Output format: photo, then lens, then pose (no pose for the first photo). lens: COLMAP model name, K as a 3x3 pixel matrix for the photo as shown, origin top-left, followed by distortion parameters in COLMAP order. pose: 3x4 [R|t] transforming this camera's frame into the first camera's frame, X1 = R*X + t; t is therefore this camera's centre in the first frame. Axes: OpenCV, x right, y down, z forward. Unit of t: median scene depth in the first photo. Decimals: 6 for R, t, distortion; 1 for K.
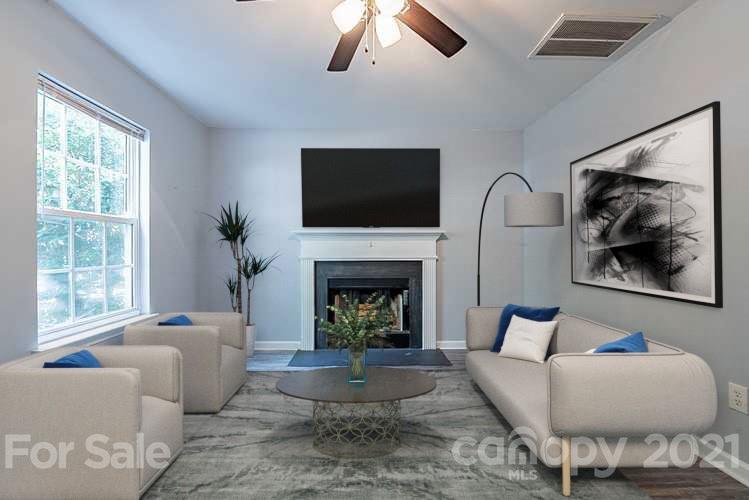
lens RADIAL K [[316.5, 0, 374.5], [0, 316.5, 250.0], [0, 0, 1]] dist [-0.002279, -0.000248]
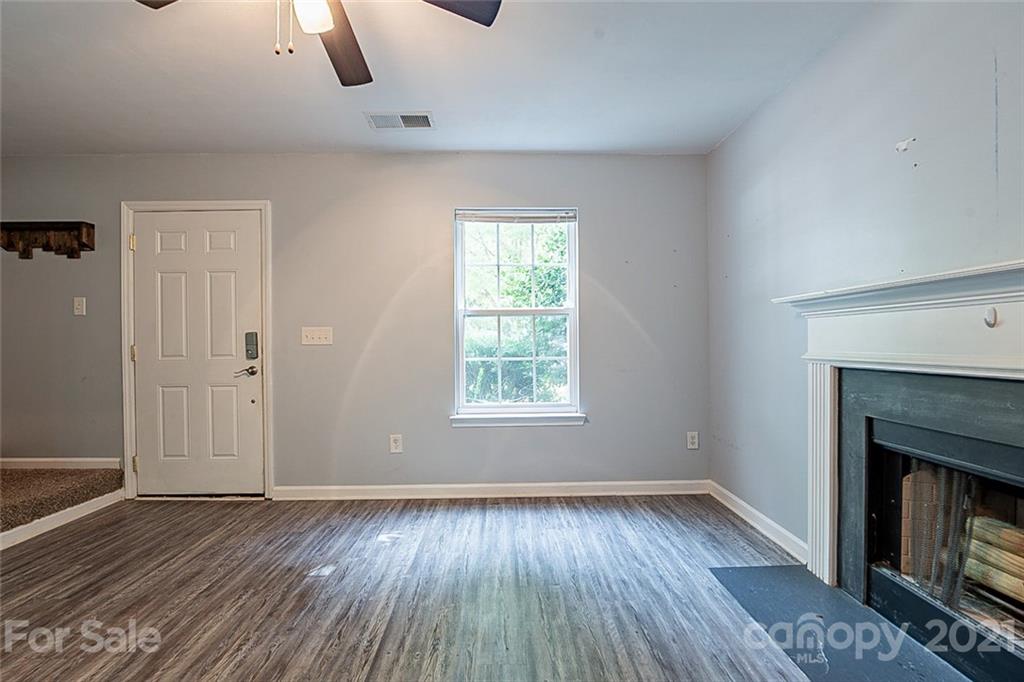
lens RADIAL K [[424.5, 0, 514.8], [0, 424.5, 339.8], [0, 0, 1]] dist [-0.000961, 0.000013]
pose [[0.006364, -0.005711, -0.999963, 0.352649], [0.009114, 0.999942, -0.005653, 0.000052], [0.999938, -0.009078, 0.006416, 0.588670]]
